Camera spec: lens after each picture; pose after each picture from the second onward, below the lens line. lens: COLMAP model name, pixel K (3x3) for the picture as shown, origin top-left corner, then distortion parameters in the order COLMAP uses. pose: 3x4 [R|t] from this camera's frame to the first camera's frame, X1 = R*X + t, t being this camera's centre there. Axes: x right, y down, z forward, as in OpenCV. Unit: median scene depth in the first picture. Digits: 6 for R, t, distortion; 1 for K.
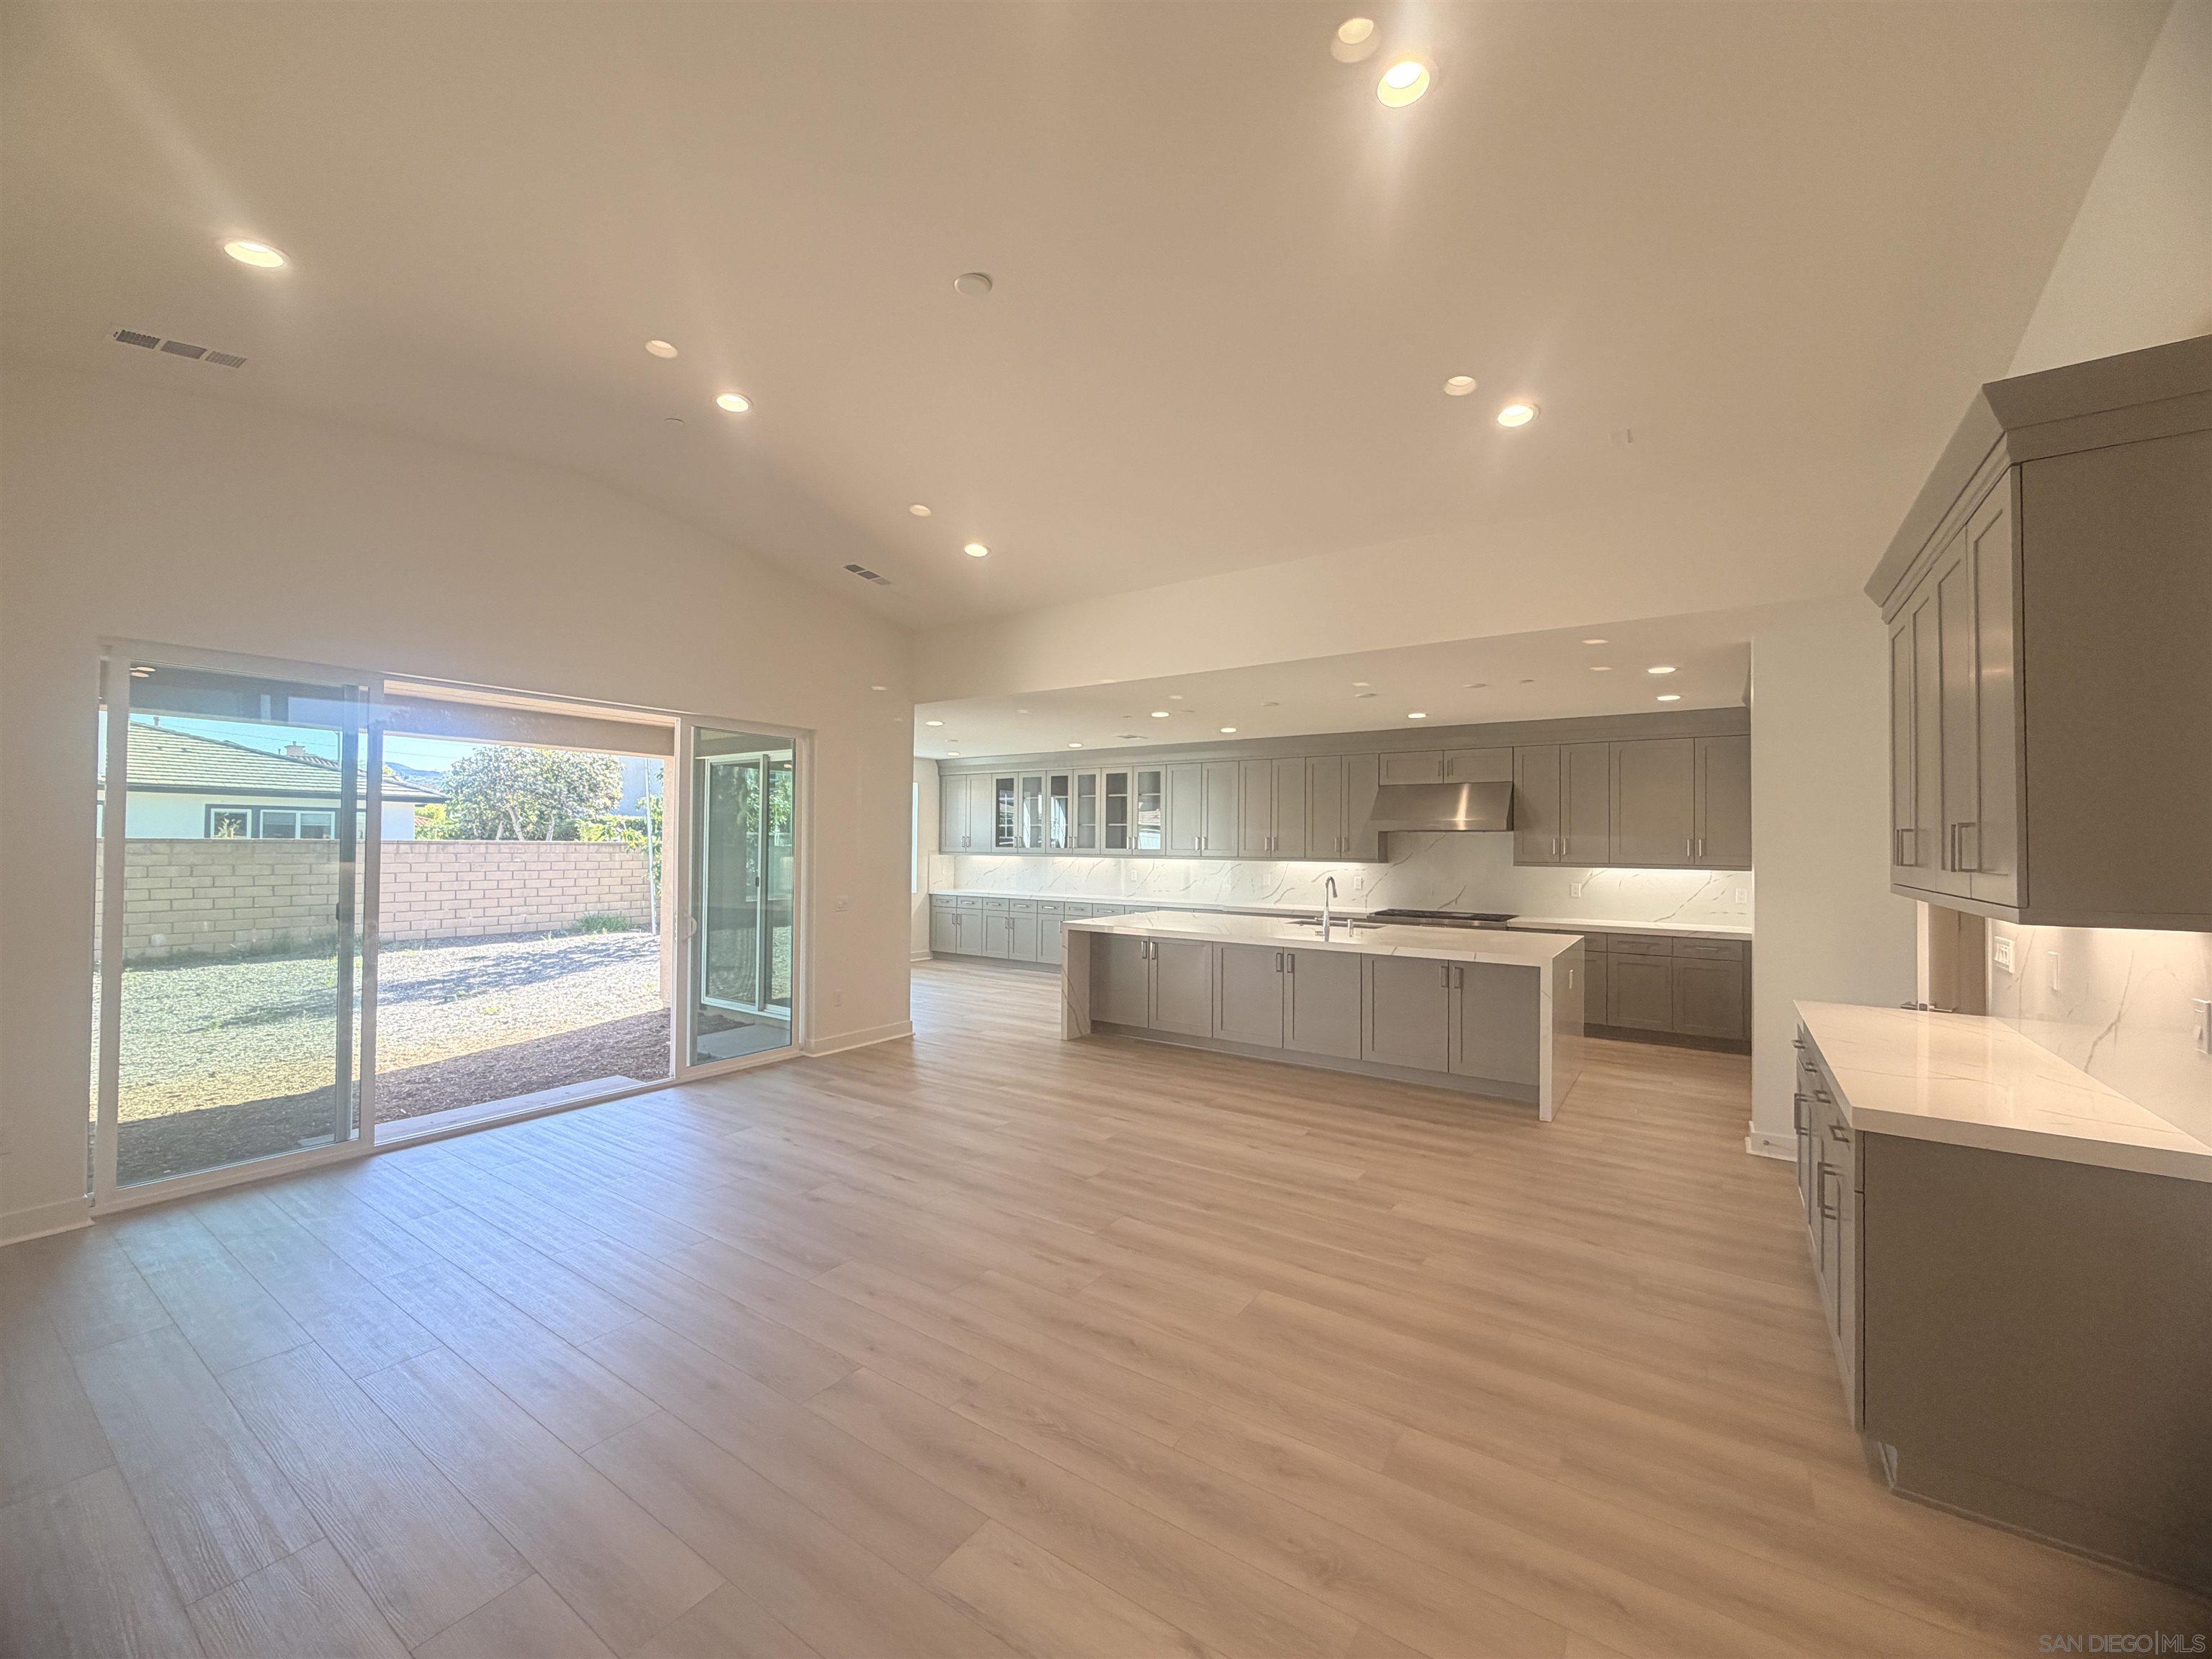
lens RADIAL K [[880.2, 0, 1101.3], [0, 880.2, 828.6], [0, 0, 1]] dist [0.001269, 0.000057]
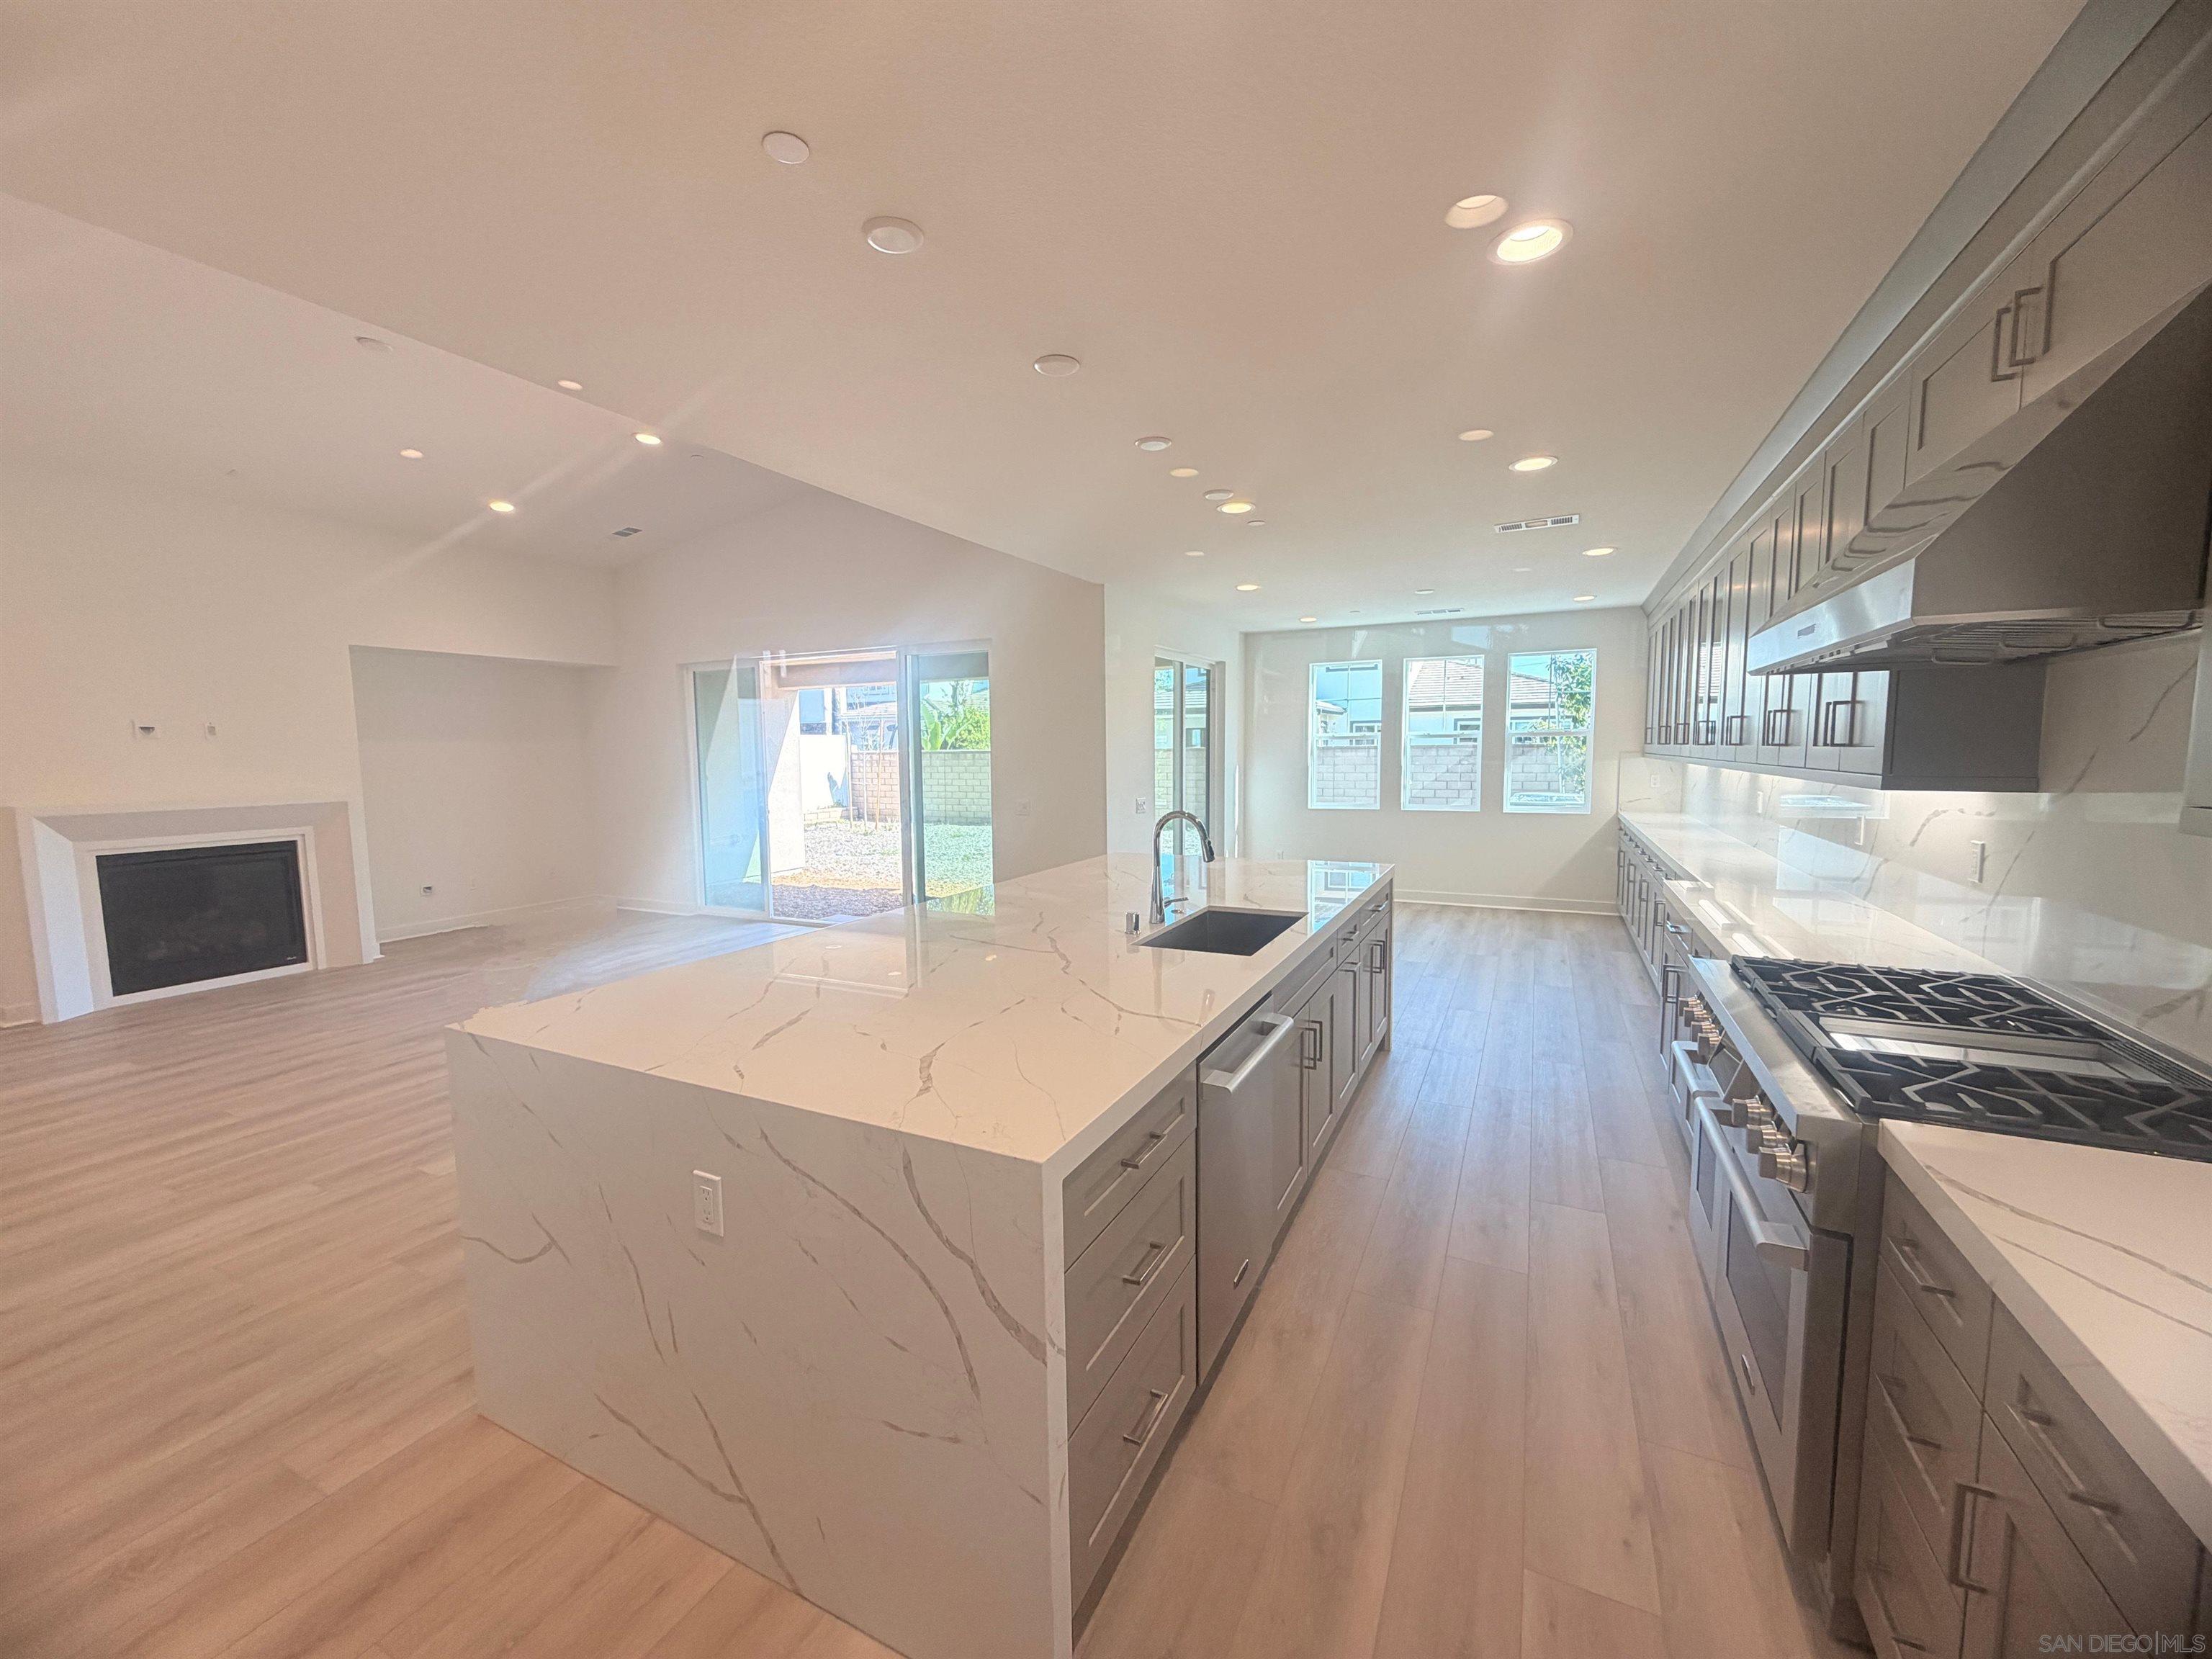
lens RADIAL K [[880.2, 0, 1113.4], [0, 880.2, 827.5], [0, 0, 1]] dist [0.001269, 0.000057]
pose [[0.150015, 0.074965, -0.985838, 0.705134], [0.027731, 0.996410, 0.079989, 0.026341], [0.988295, -0.039337, 0.147398, 0.929891]]
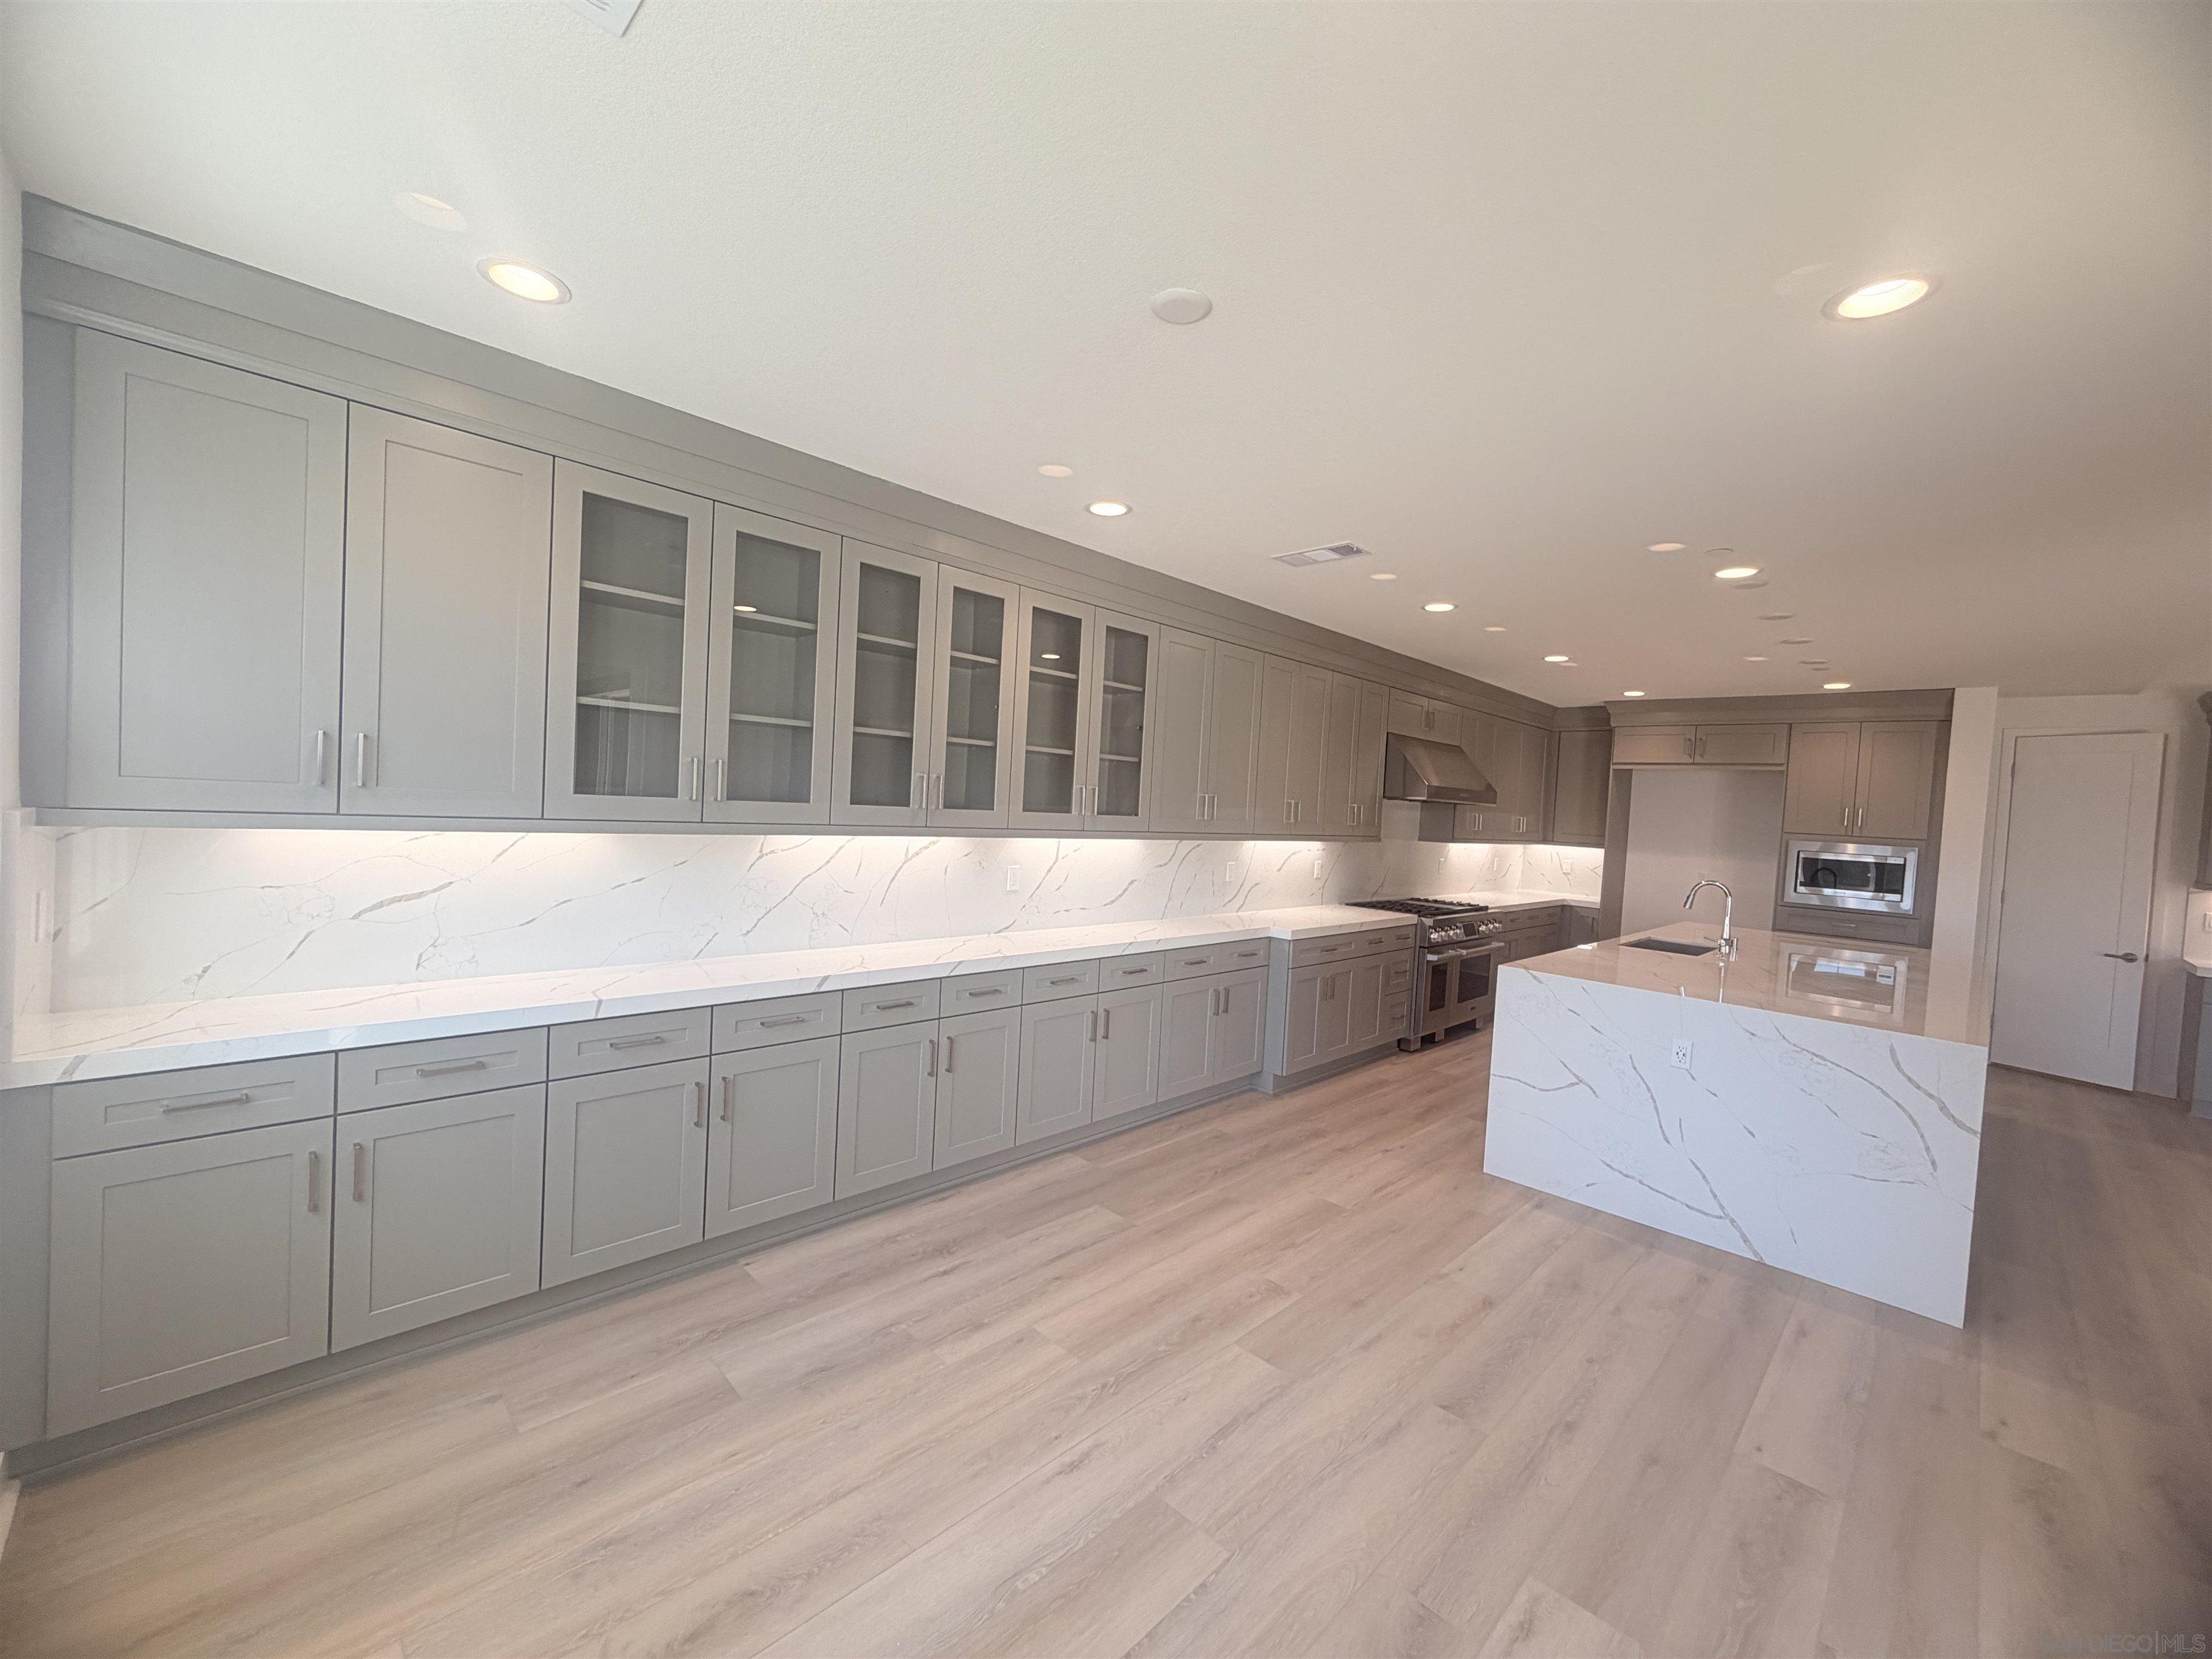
lens RADIAL K [[880.2, 0, 1100.4], [0, 880.2, 827.4], [0, 0, 1]] dist [0.001269, 0.000057]
pose [[0.186474, -0.027031, 0.982088, -0.537858], [-0.069319, 0.996768, 0.040597, 0.018446], [-0.980011, -0.075648, 0.183997, 1.392283]]
